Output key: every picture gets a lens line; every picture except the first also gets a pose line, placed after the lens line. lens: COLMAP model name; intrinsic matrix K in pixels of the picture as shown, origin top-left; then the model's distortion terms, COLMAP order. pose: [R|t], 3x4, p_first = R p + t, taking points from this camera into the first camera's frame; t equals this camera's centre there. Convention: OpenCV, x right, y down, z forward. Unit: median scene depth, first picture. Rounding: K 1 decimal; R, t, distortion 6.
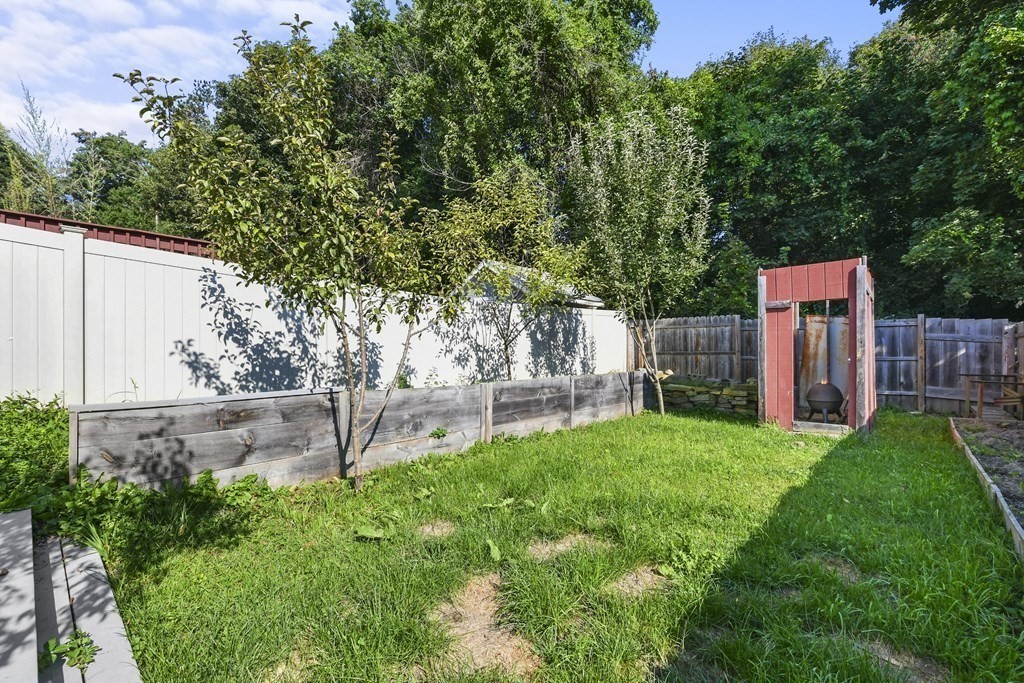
lens RADIAL K [[454.1, 0, 510.1], [0, 454.1, 346.6], [0, 0, 1]] dist [0.047681, -0.029395]
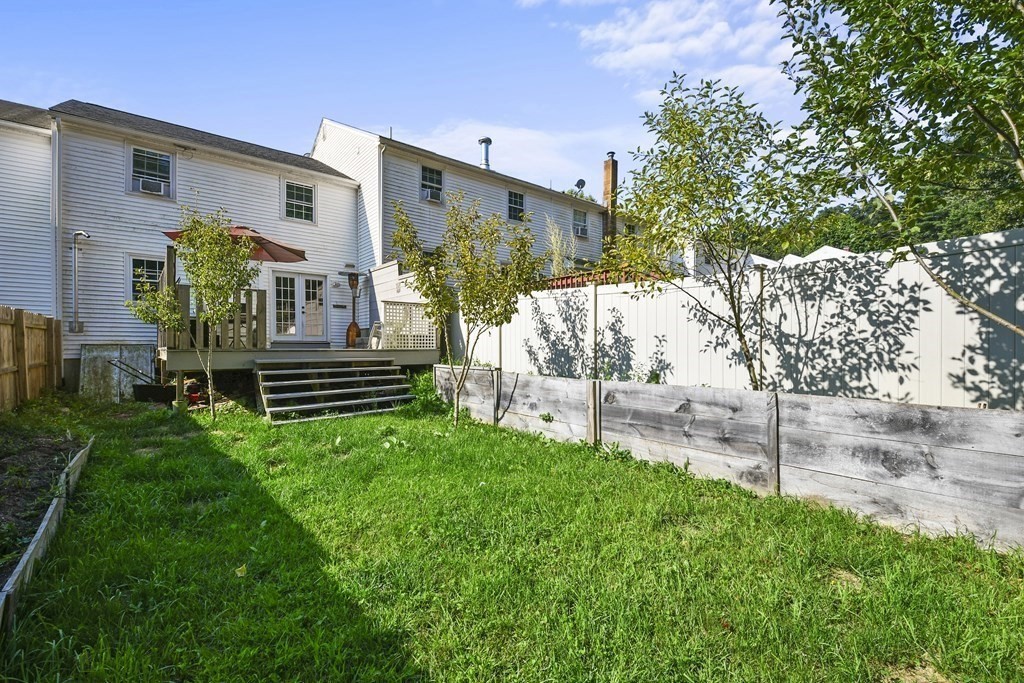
lens RADIAL K [[454.1, 0, 510.1], [0, 454.1, 346.6], [0, 0, 1]] dist [0.047681, -0.029395]
pose [[-0.172869, 0.001487, -0.984944, 0.799881], [0.009448, 0.999955, -0.000149, 0.012753], [0.984899, -0.009332, -0.172875, 0.925106]]
